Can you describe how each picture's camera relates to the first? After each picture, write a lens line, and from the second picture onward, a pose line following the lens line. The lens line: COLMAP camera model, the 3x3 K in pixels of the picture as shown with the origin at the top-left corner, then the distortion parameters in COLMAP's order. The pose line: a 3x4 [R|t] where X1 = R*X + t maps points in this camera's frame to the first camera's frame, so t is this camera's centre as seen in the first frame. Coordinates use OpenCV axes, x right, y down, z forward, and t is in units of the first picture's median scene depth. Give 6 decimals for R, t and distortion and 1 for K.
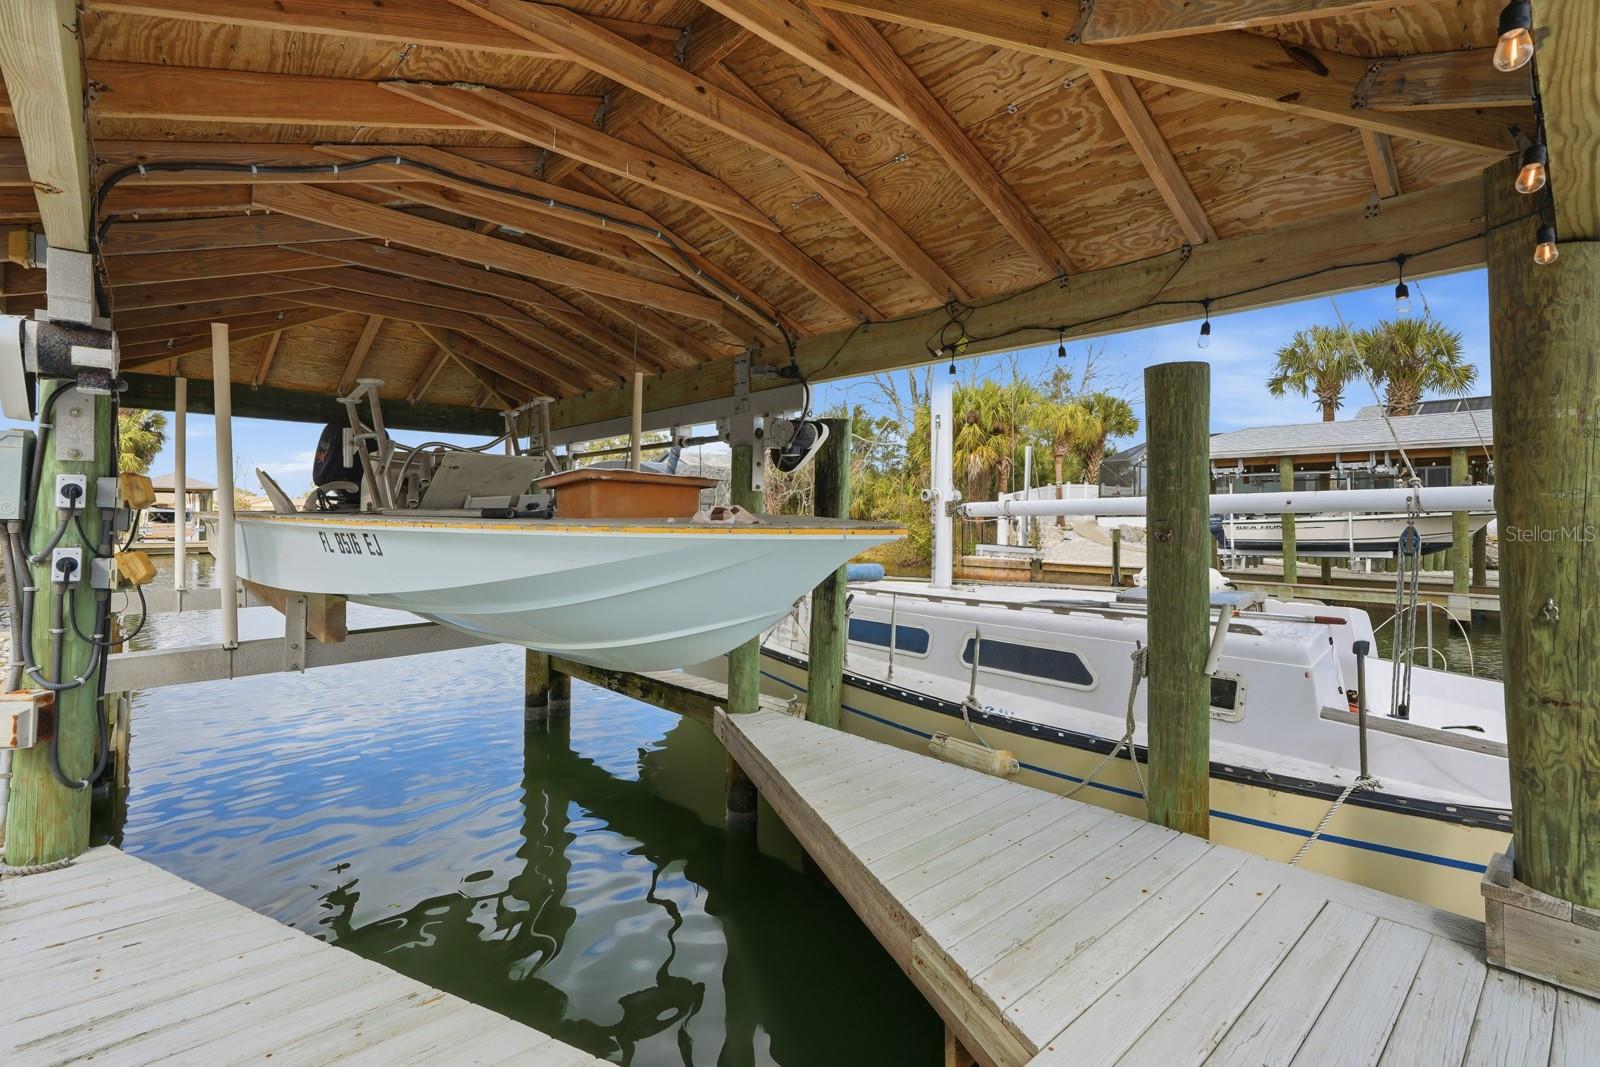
lens RADIAL K [[742.3, 0, 798.2], [0, 742.3, 511.5], [0, 0, 1]] dist [-0.000207, 0.000059]
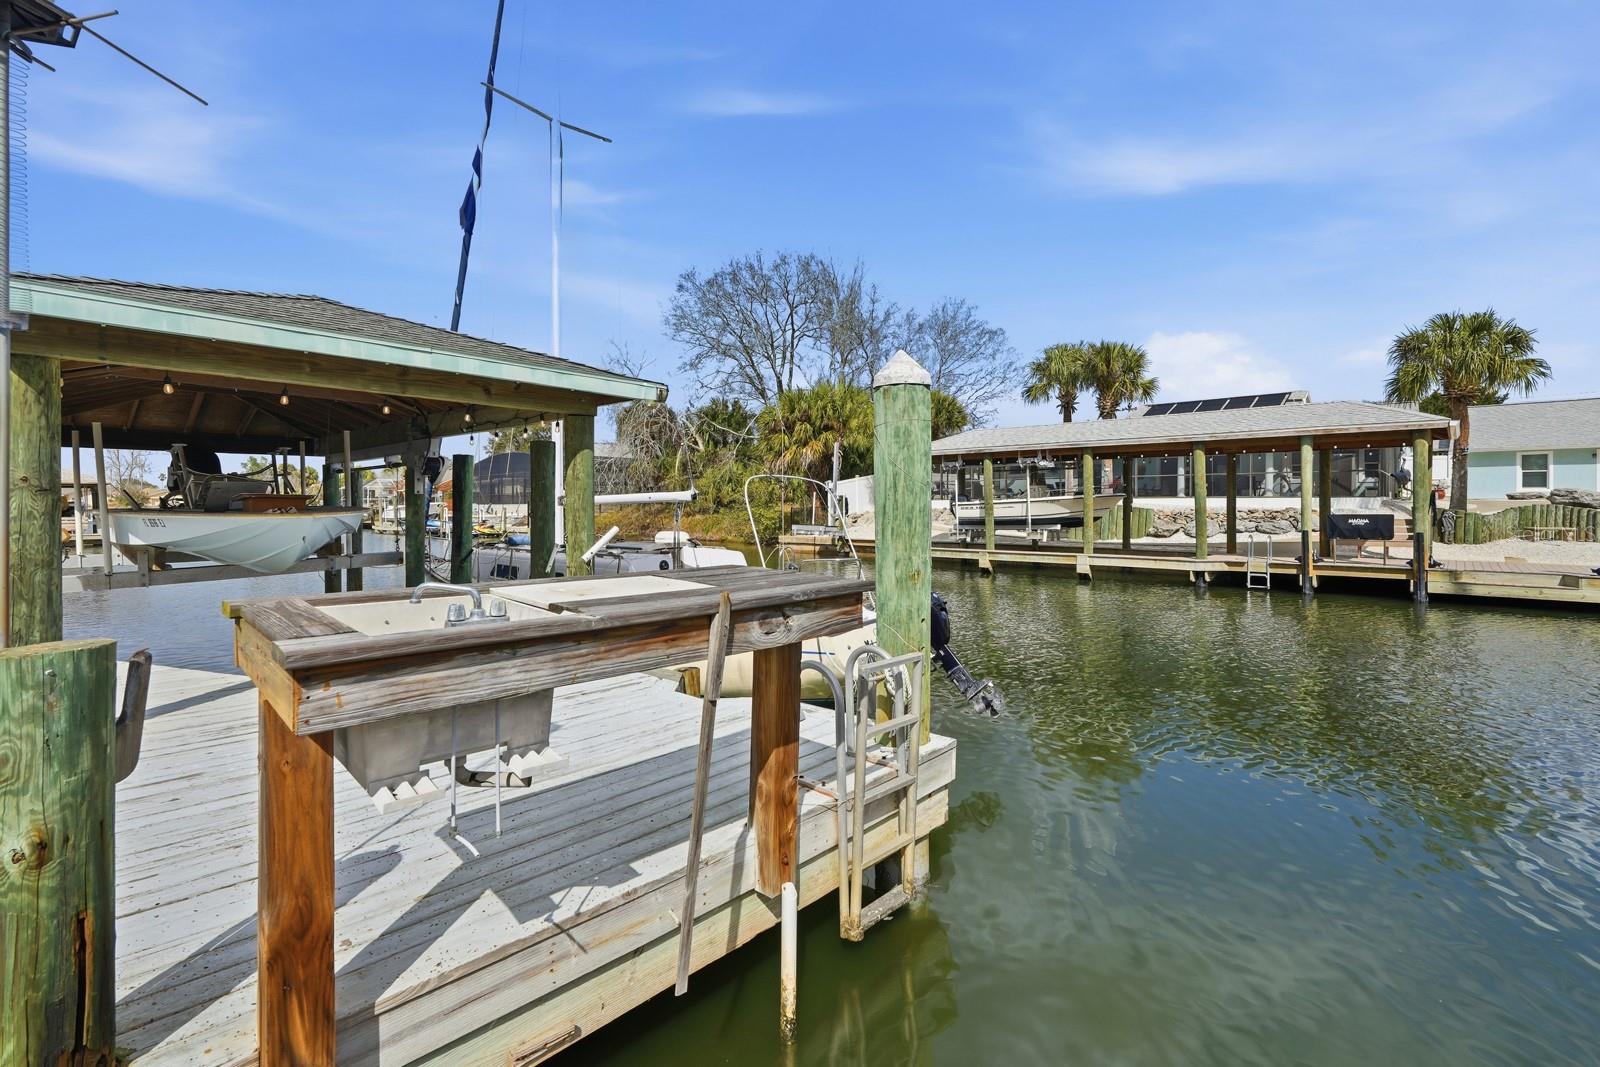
lens RADIAL K [[720.2, 0, 795.0], [0, 720.2, 521.4], [0, 0, 1]] dist [0.000347, 0.000659]
pose [[0.995753, -0.014413, 0.090928, 0.209676], [0.011166, 0.999285, 0.036119, -0.003985], [-0.091383, -0.034950, 0.995202, -0.255704]]
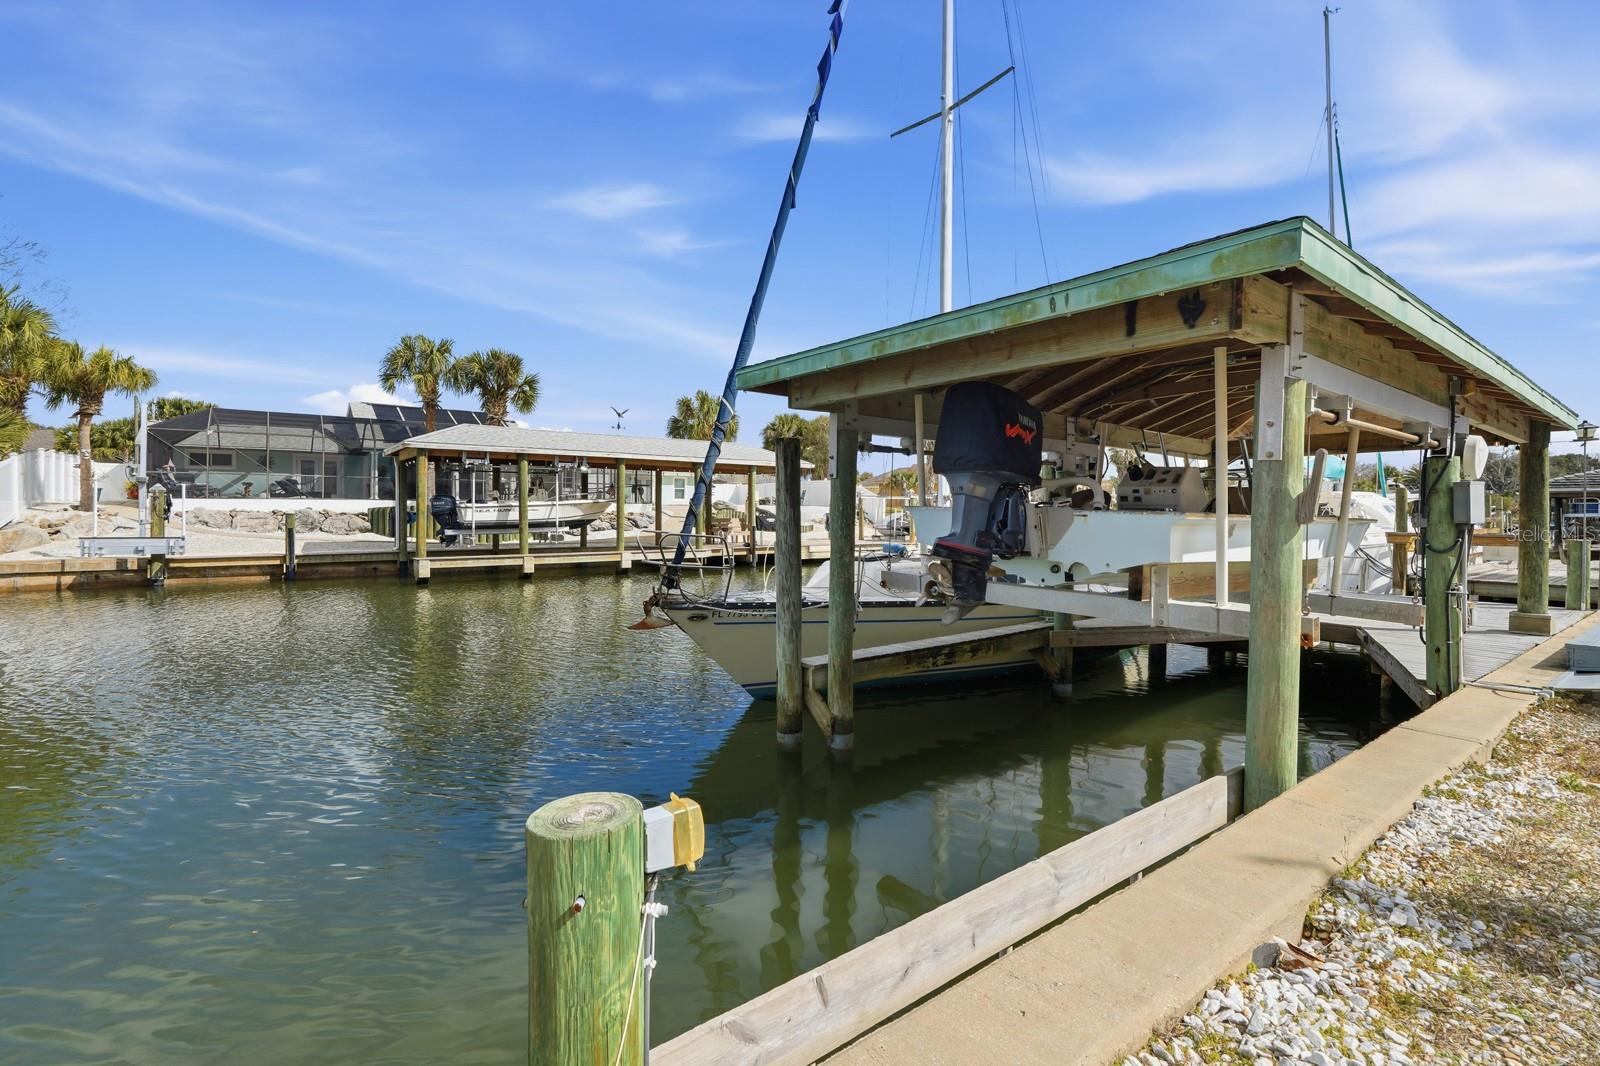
lens RADIAL K [[722.9, 0, 795.0], [0, 722.9, 505.9], [0, 0, 1]] dist [-0.001466, 0.001066]
pose [[0.099360, -0.005285, 0.995037, -0.554071], [-0.019649, 0.999780, 0.007272, -0.004412], [-0.994858, -0.020274, 0.099235, 0.436850]]
